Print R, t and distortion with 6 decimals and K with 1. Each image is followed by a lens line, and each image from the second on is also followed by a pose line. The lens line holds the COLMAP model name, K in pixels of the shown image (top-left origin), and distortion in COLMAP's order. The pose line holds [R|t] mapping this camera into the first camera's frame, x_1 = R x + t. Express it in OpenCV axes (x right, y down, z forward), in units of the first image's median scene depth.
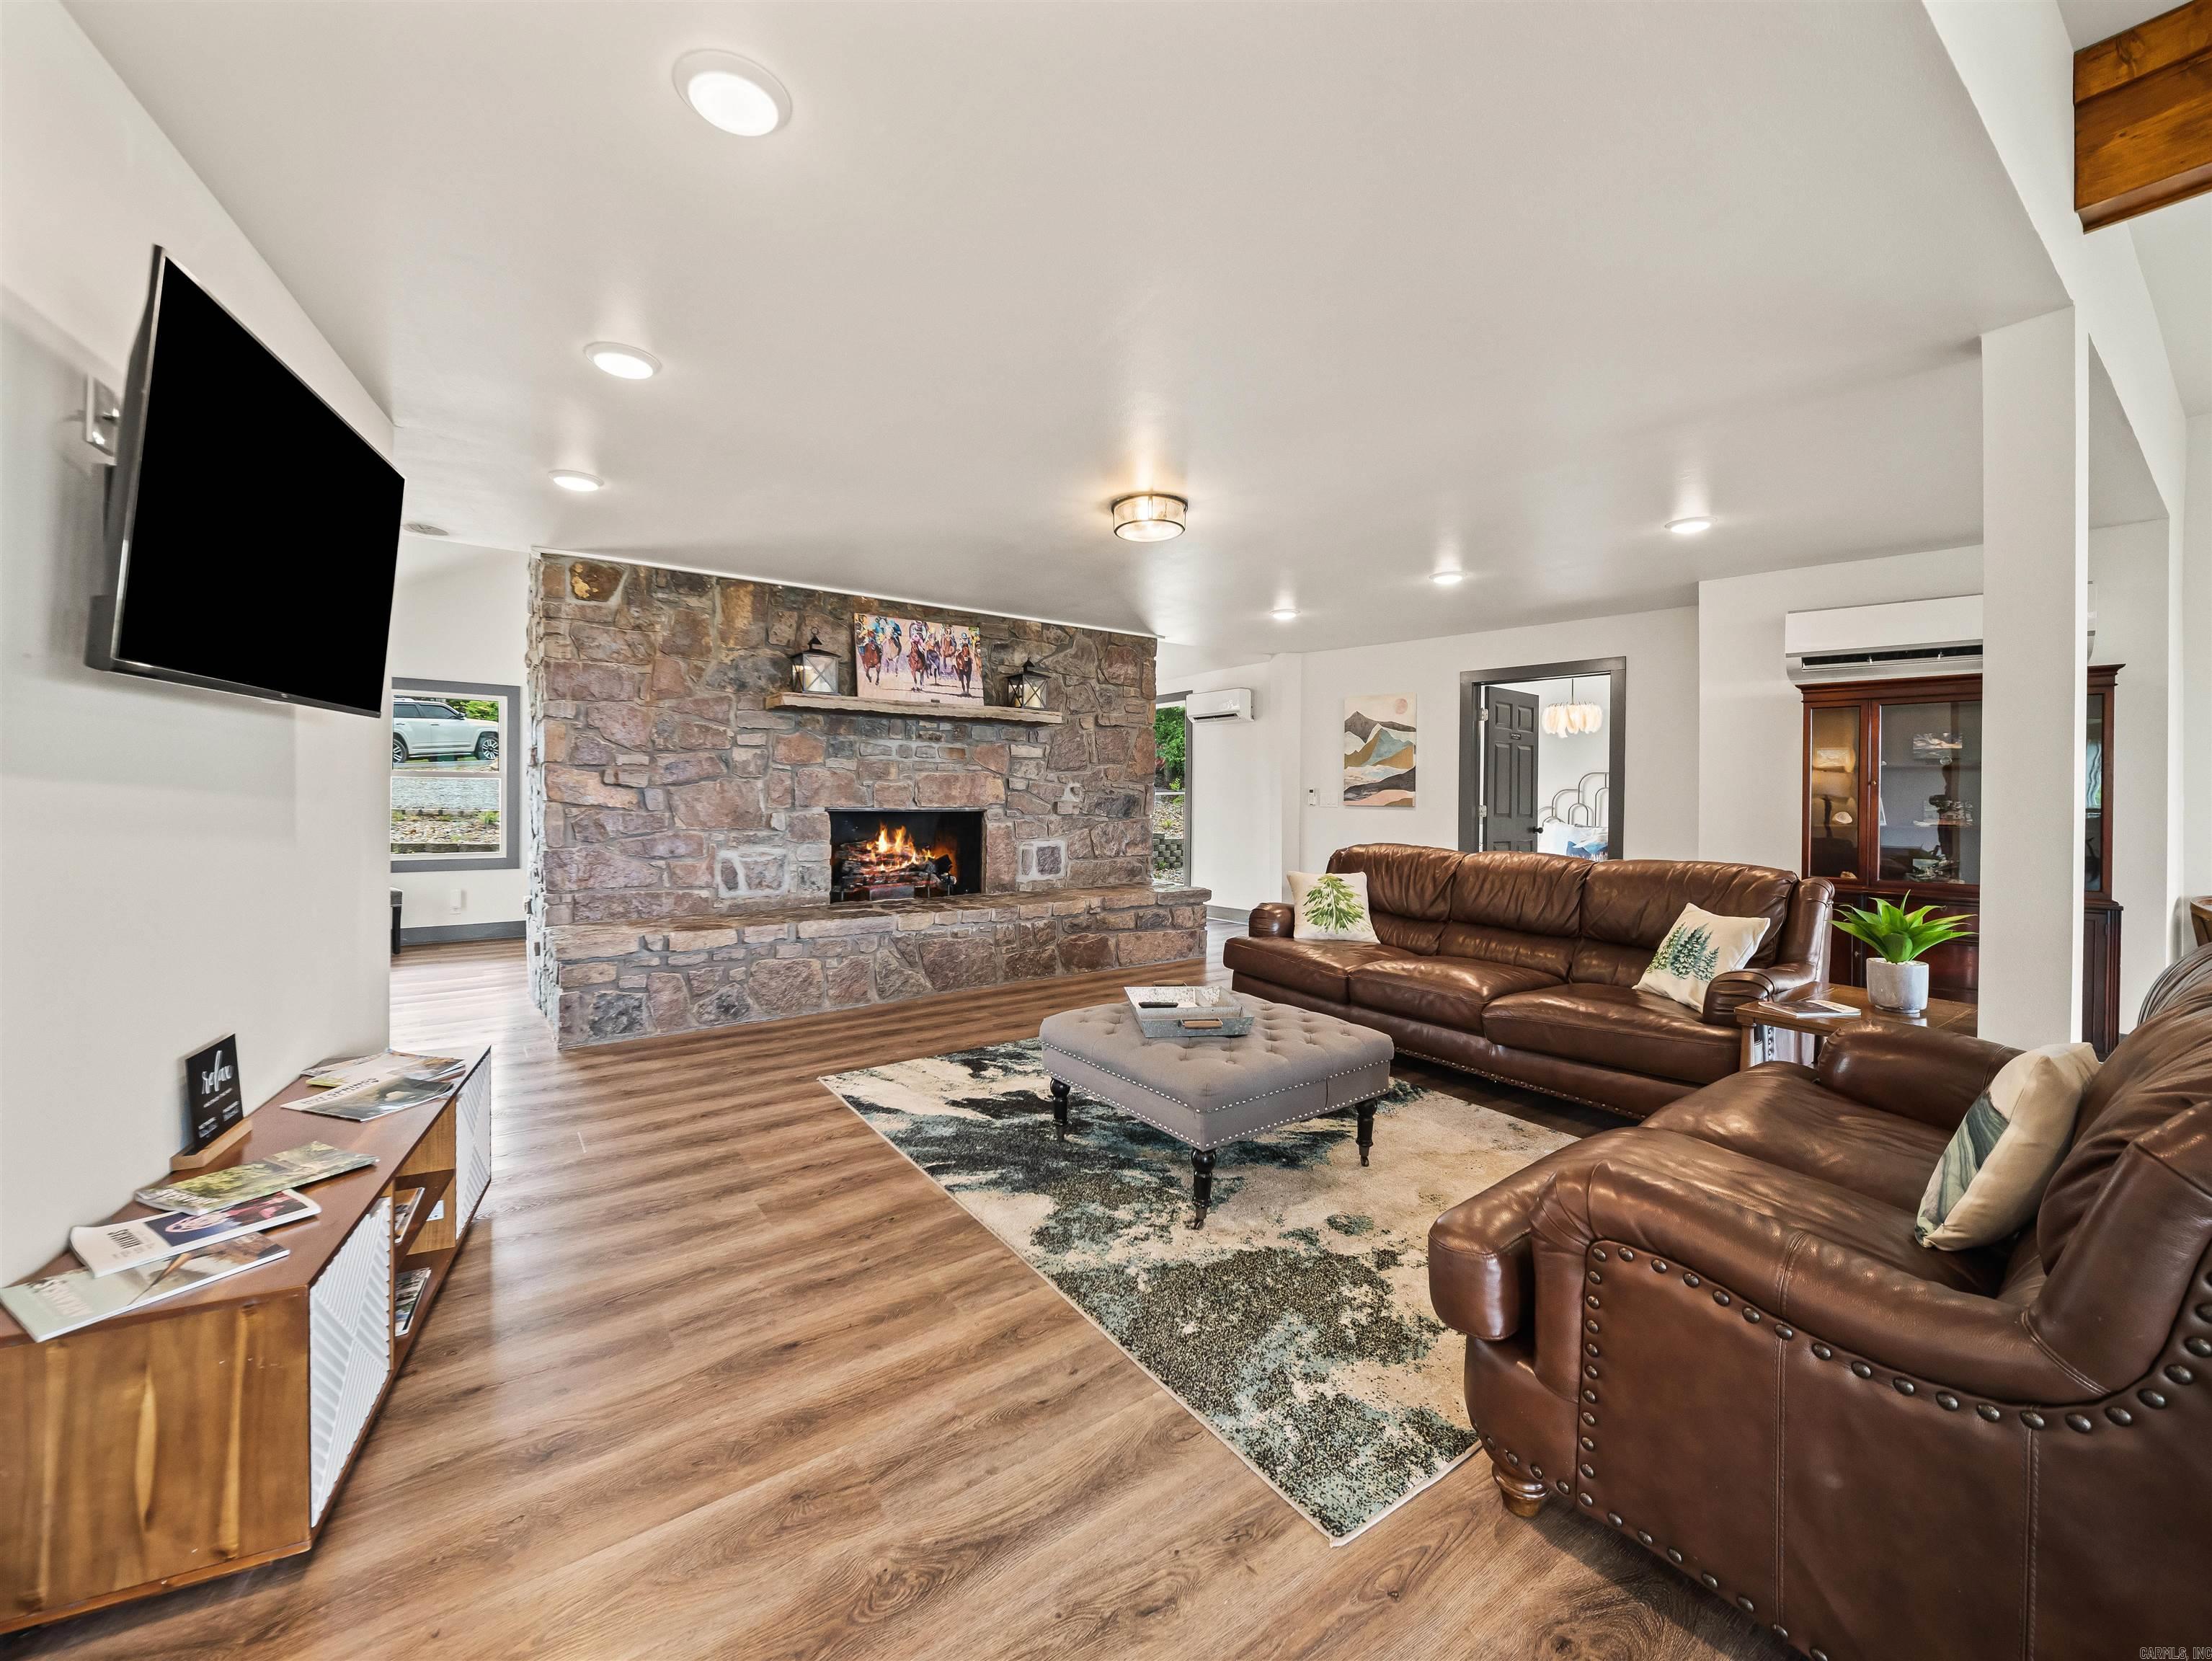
lens RADIAL K [[873.5, 0, 1109.3], [0, 873.5, 824.6], [0, 0, 1]] dist [0.022310, -0.000353]
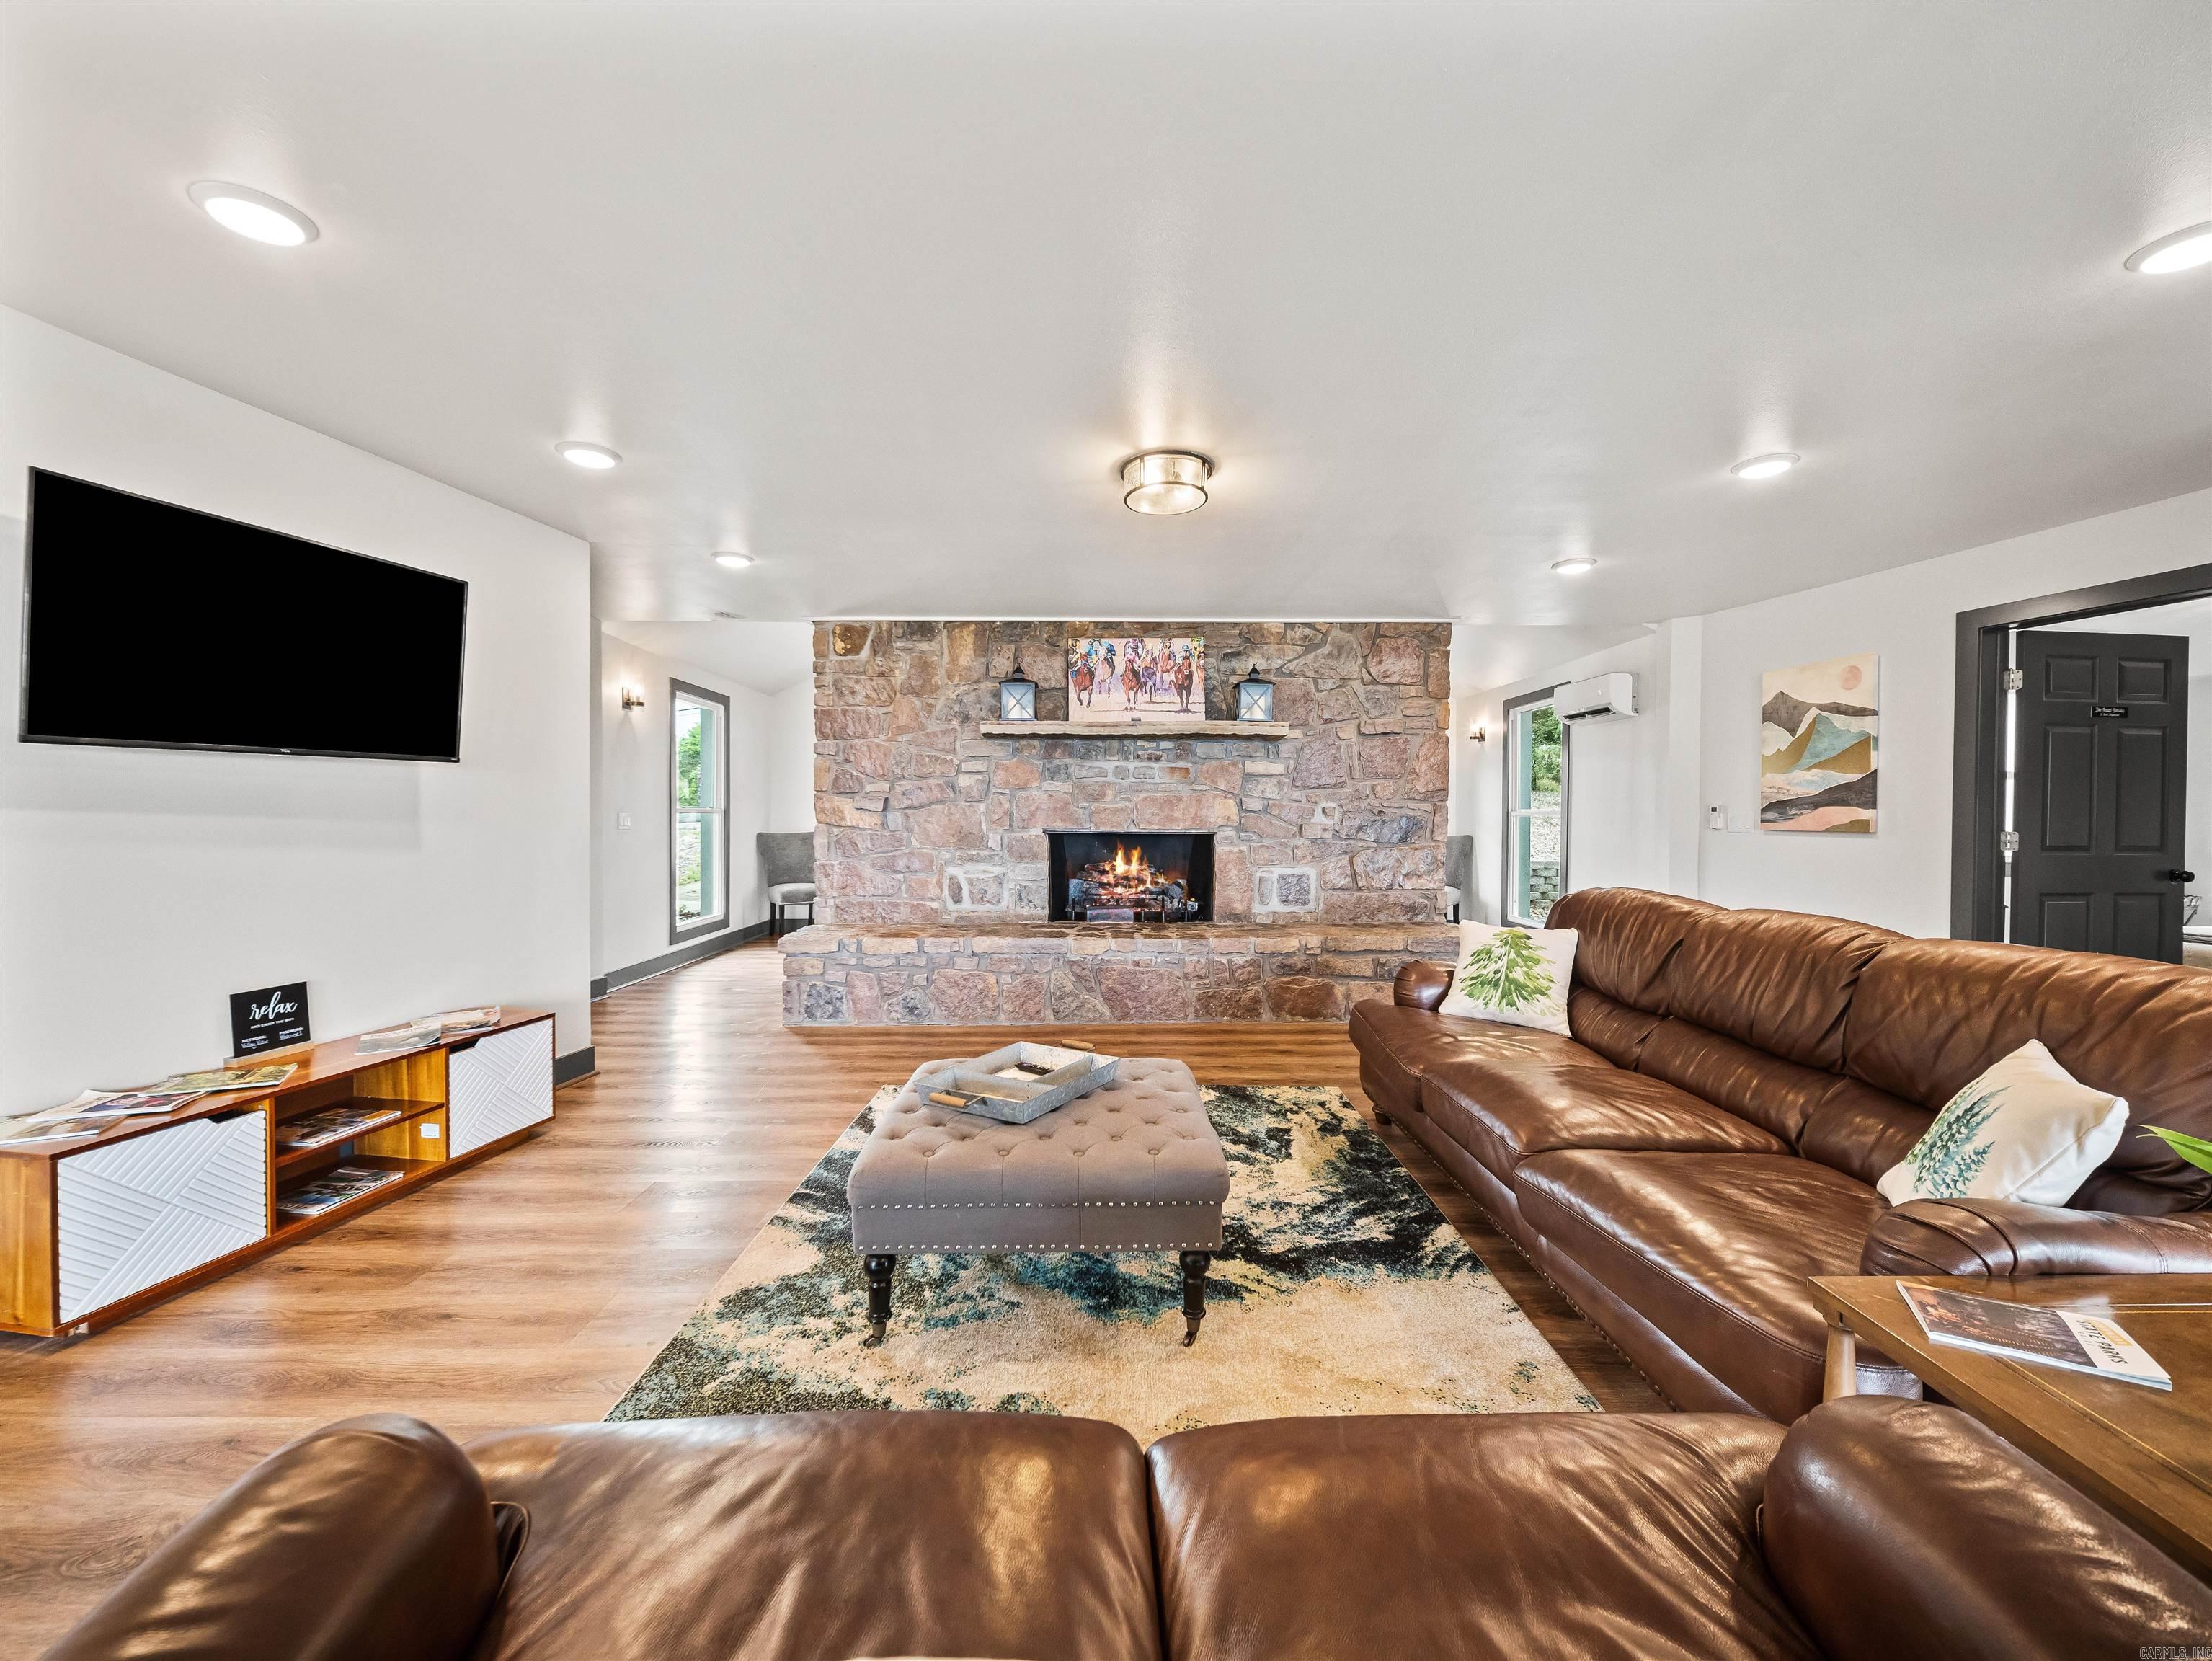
lens RADIAL K [[866.6, 0, 1132.2], [0, 866.6, 843.2], [0, 0, 1]] dist [0.008306, -0.000592]
pose [[0.818033, 0.015260, -0.574969, 0.353272], [-0.016667, 0.999857, 0.002823, -0.007332], [0.574930, 0.007274, 0.818170, 0.219410]]
